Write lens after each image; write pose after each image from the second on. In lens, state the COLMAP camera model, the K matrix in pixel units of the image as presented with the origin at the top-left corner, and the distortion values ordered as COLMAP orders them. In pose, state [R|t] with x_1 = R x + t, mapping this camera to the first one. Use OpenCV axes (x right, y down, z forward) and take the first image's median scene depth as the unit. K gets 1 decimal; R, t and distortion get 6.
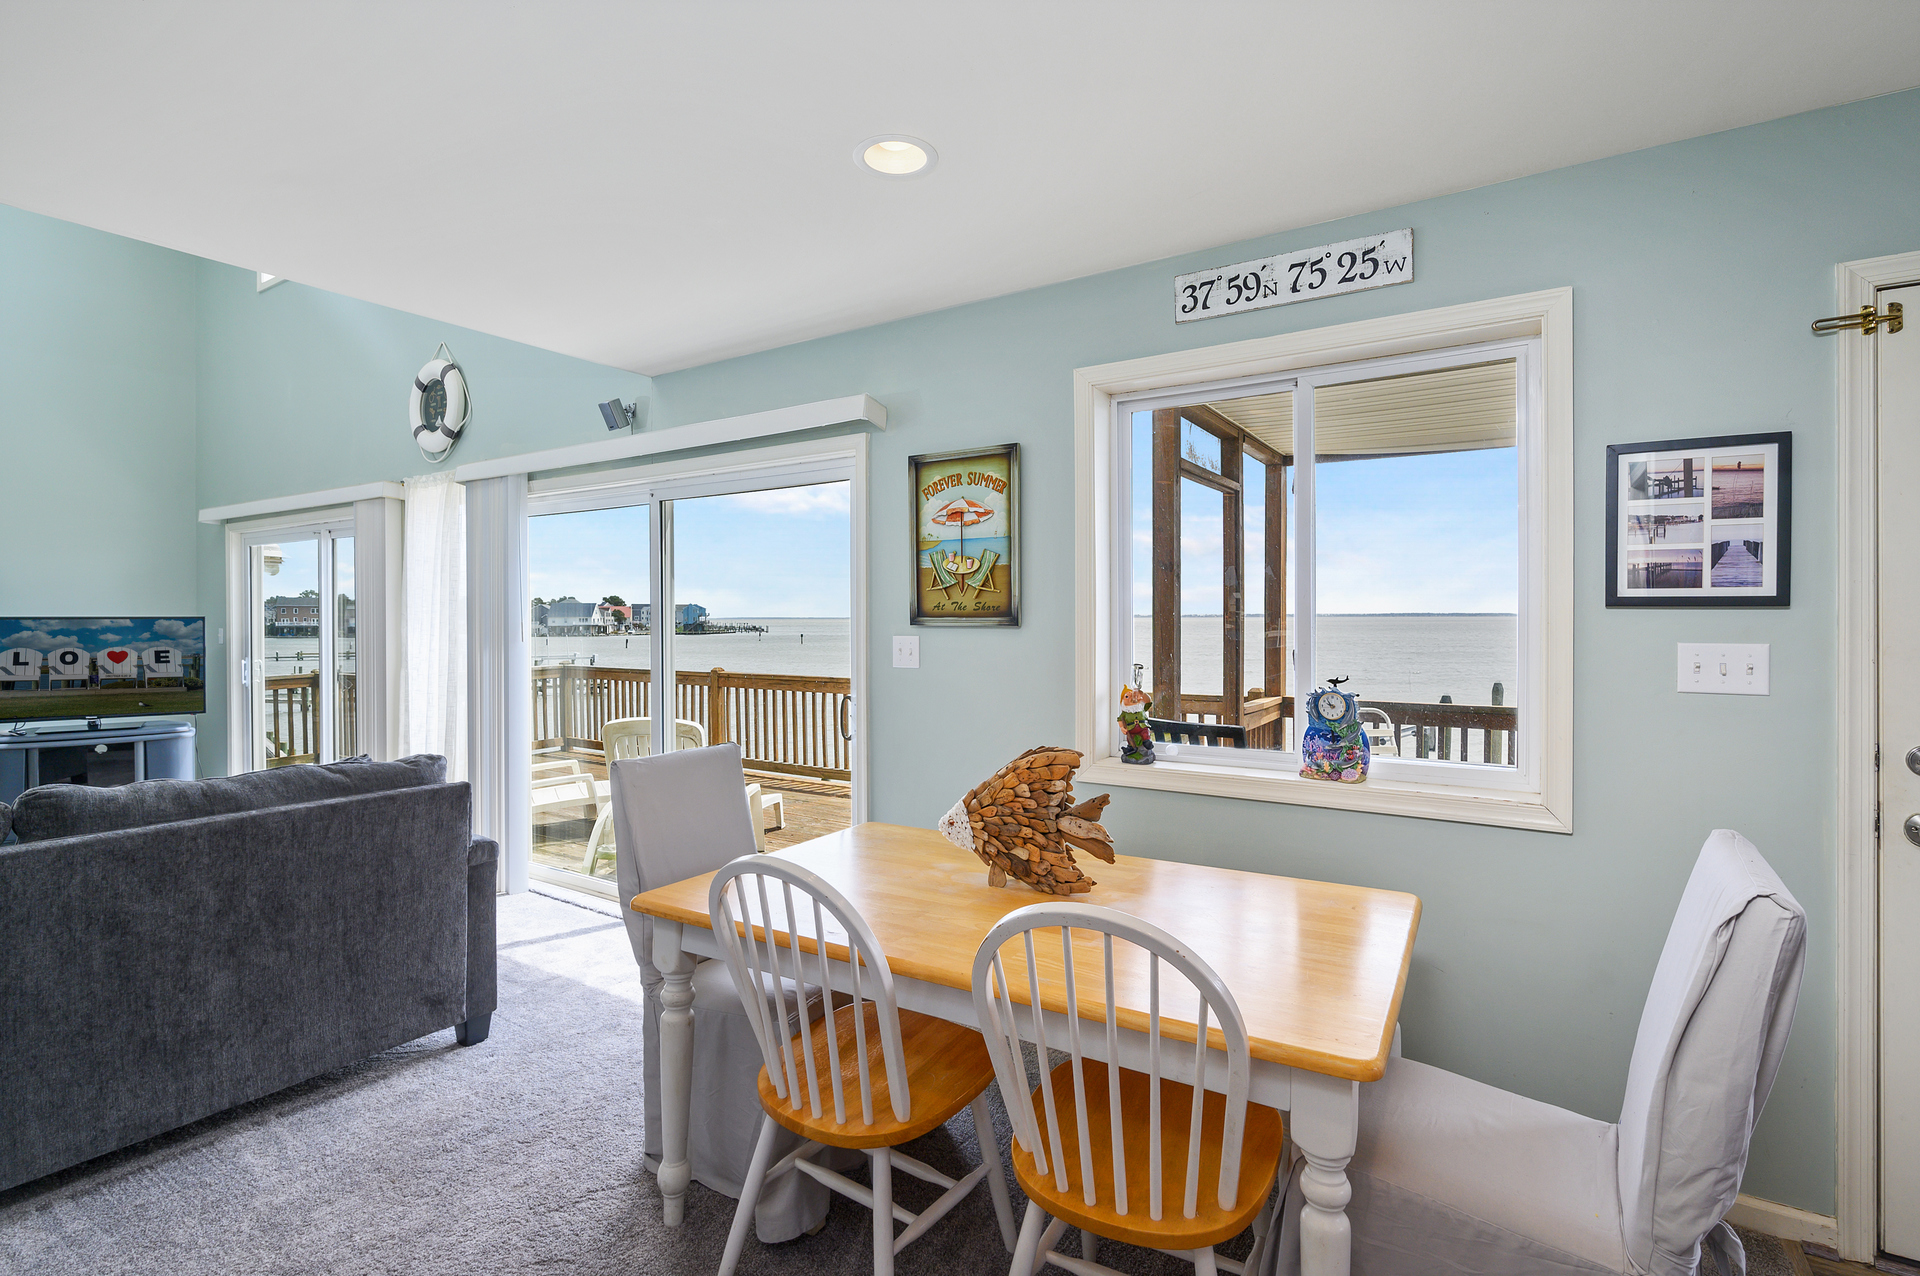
lens RADIAL K [[889.9, 0, 964.0], [0, 889.9, 620.2], [0, 0, 1]] dist [-0.000877, 0.000086]
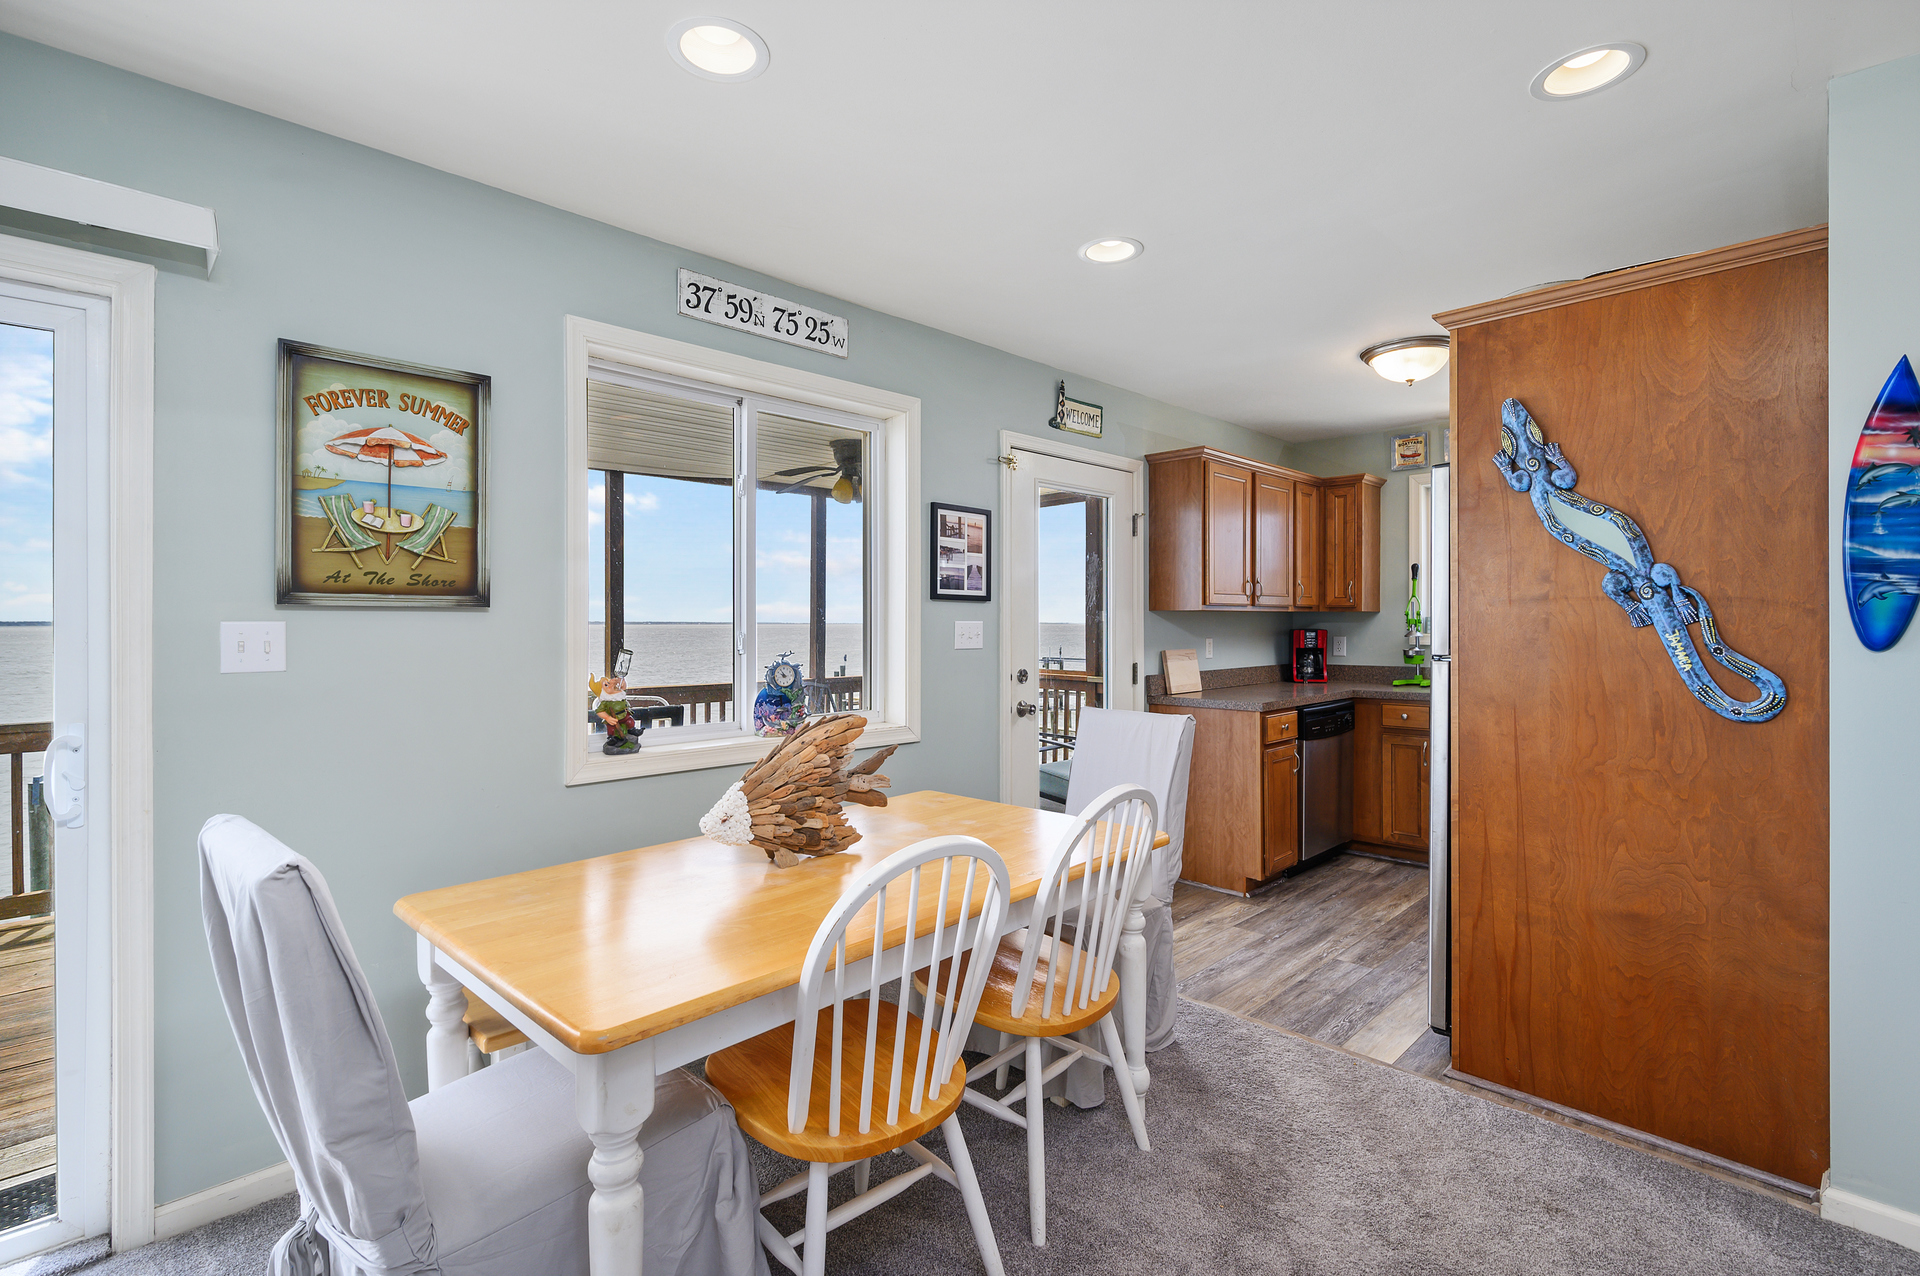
lens RADIAL K [[867.3, 0, 961.8], [0, 867.3, 619.1], [0, 0, 1]] dist [-0.012115, 0.000134]
pose [[0.223464, 0.007029, 0.974687, -0.579867], [0.003011, 0.999964, -0.007902, 0.023862], [-0.974708, 0.004701, 0.223435, 0.409276]]
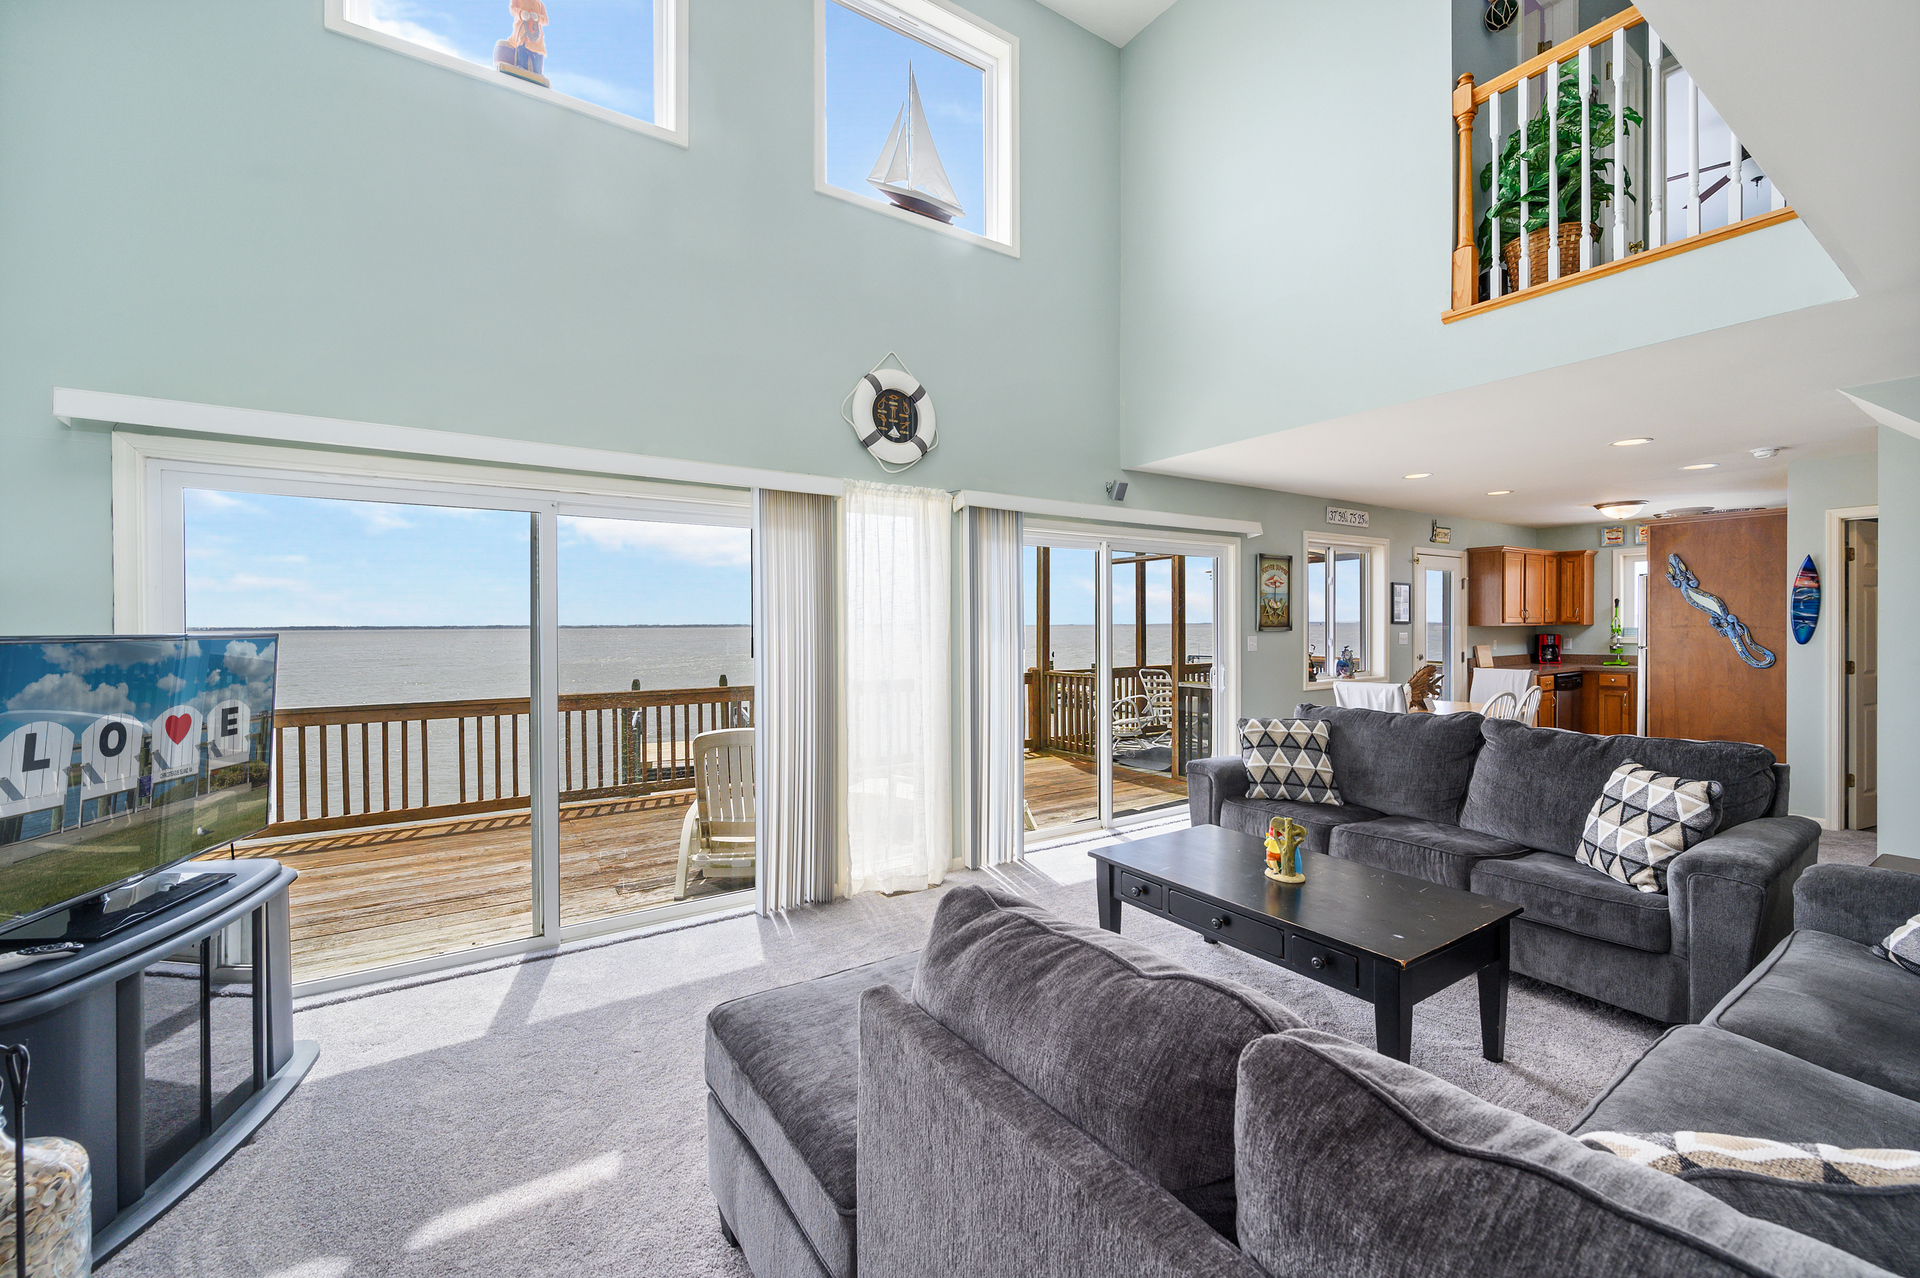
lens RADIAL K [[784.4, 0, 964.8], [0, 784.4, 629.0], [0, 0, 1]] dist [-0.001217, -0.000172]
pose [[0.394562, -0.004524, 0.918858, -2.203109], [0.007742, 0.999969, 0.001599, -0.008492], [-0.918837, 0.006483, 0.394584, 0.951248]]
